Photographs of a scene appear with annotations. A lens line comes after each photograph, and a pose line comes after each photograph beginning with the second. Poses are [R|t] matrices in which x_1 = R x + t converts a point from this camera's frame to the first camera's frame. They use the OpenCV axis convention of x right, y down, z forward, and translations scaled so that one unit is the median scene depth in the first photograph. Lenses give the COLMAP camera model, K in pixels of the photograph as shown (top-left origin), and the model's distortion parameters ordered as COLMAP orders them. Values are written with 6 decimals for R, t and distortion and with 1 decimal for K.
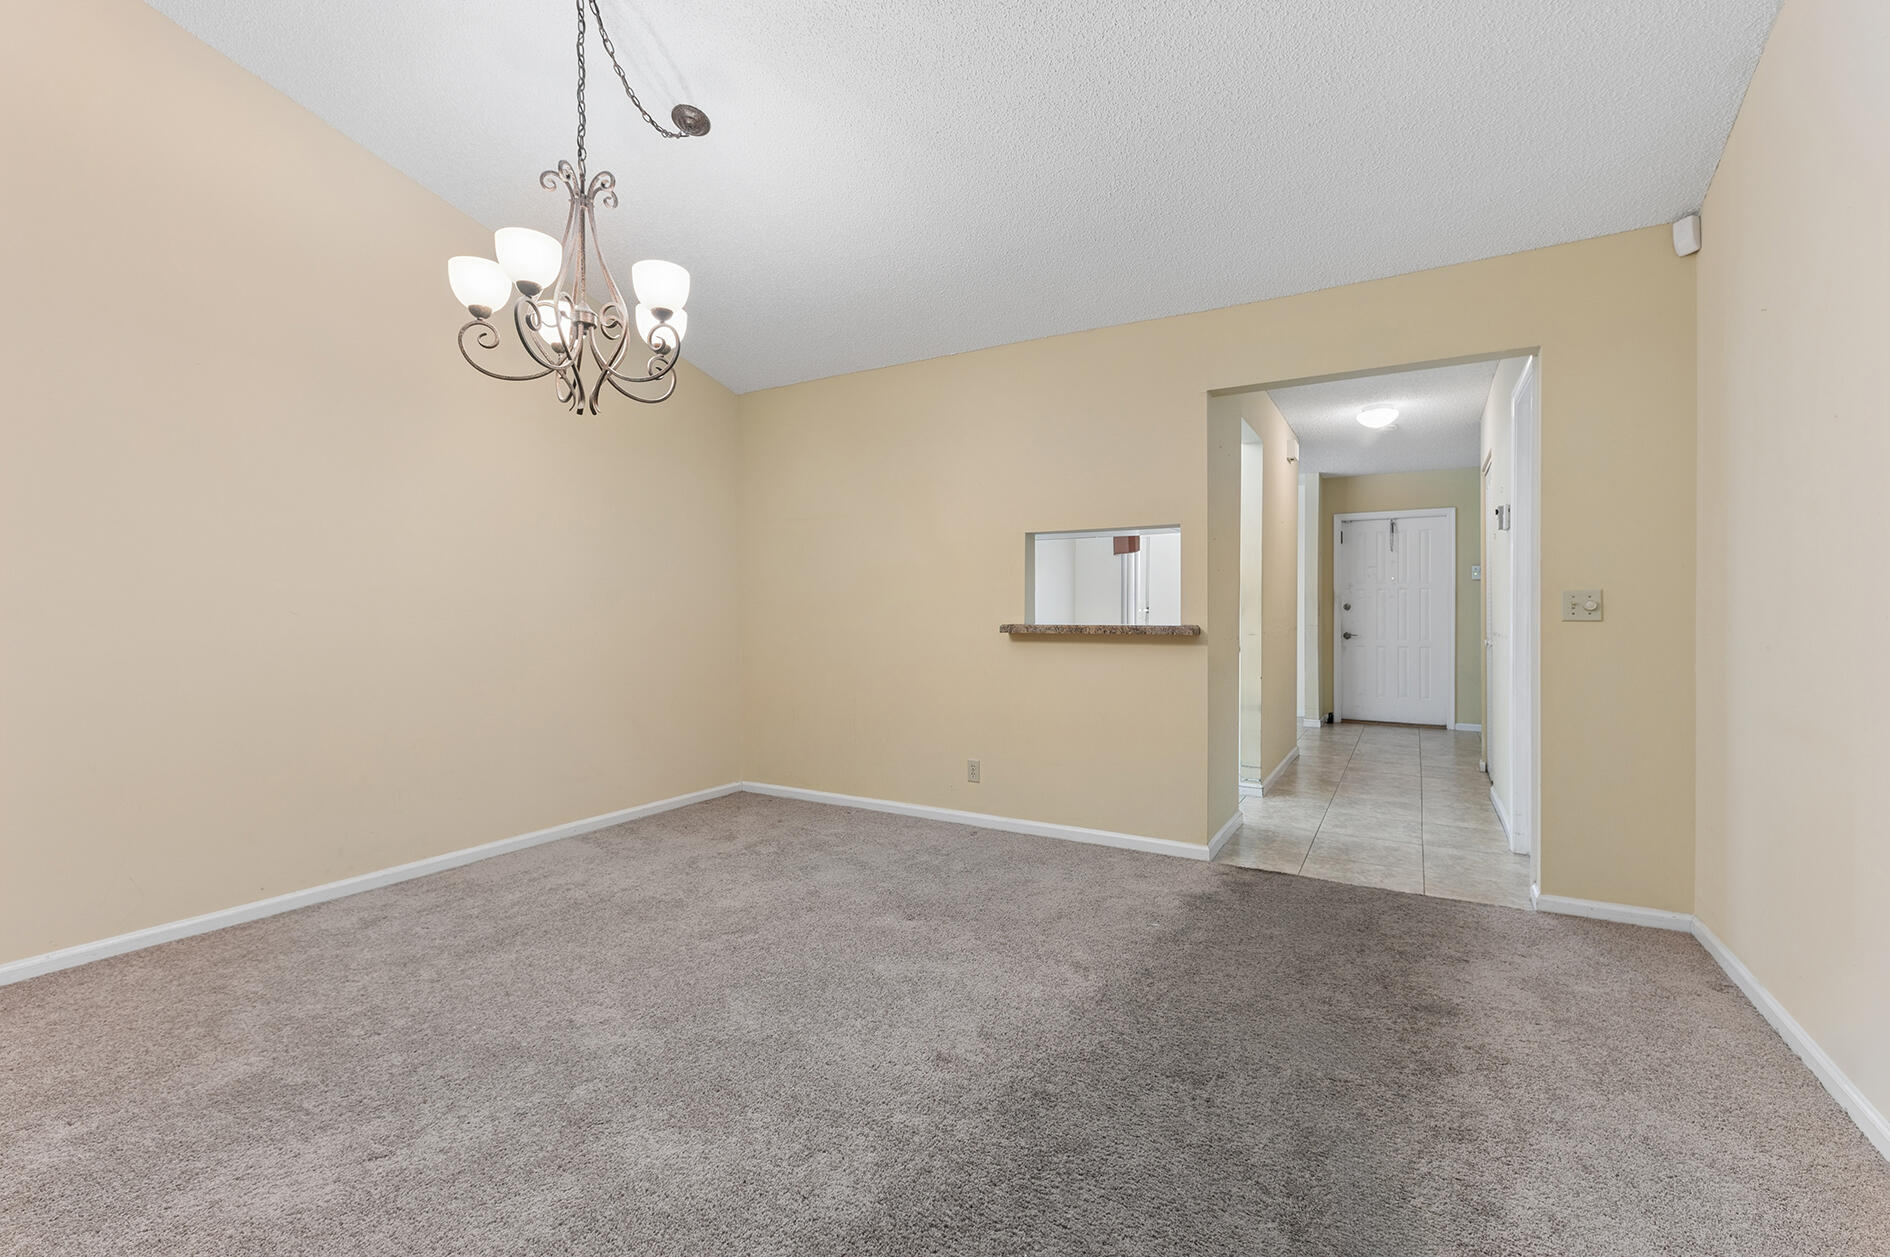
lens RADIAL K [[865.1, 0, 945.1], [0, 865.1, 624.7], [0, 0, 1]] dist [0.015694, -0.000094]
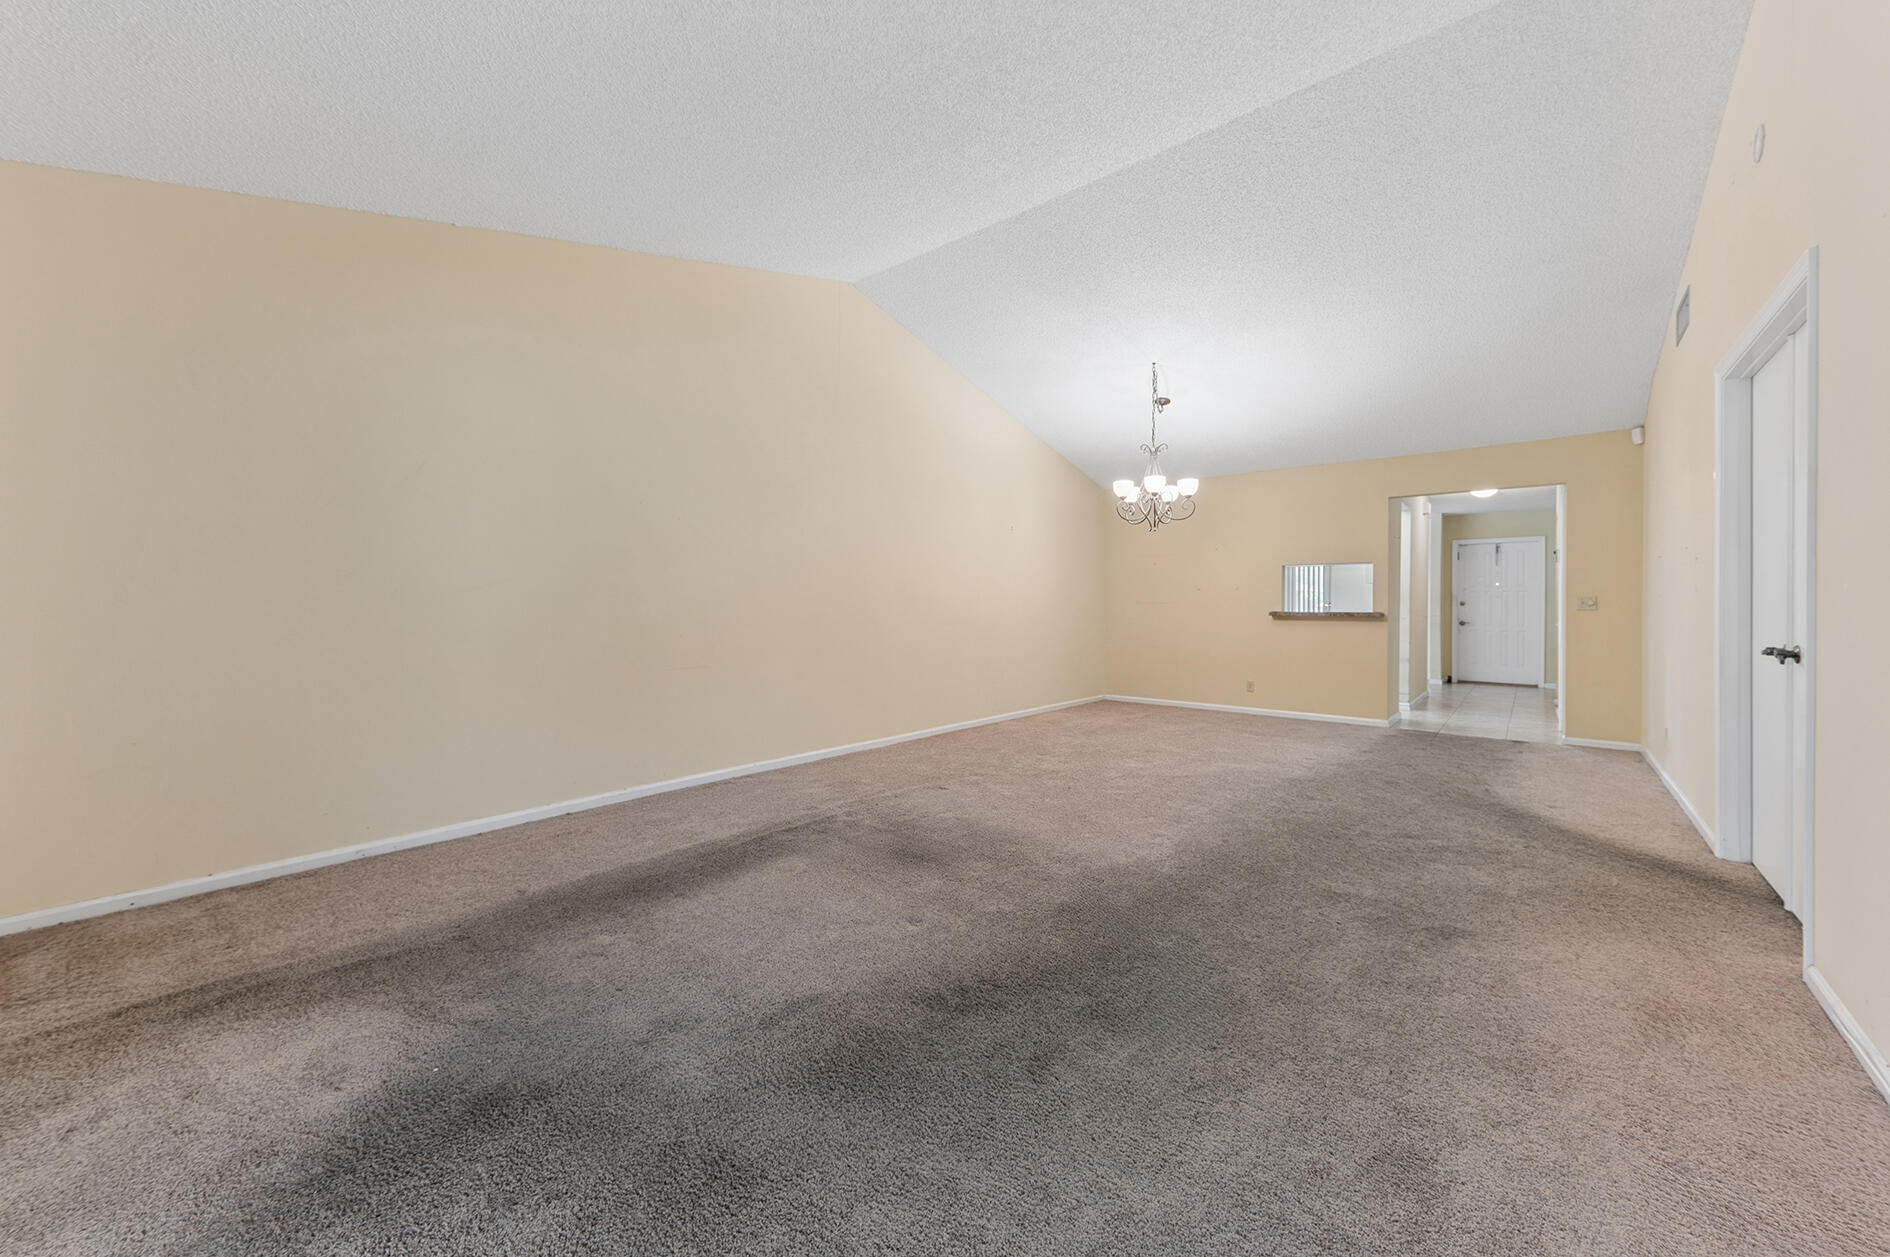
lens RADIAL K [[698.1, 0, 942.3], [0, 698.1, 615.4], [0, 0, 1]] dist [-0.000345, 0.000029]
pose [[0.979377, 0.006274, -0.201944, -0.281664], [-0.006832, 0.999975, -0.002066, 0.013698], [0.201925, 0.003403, 0.979395, -0.588183]]
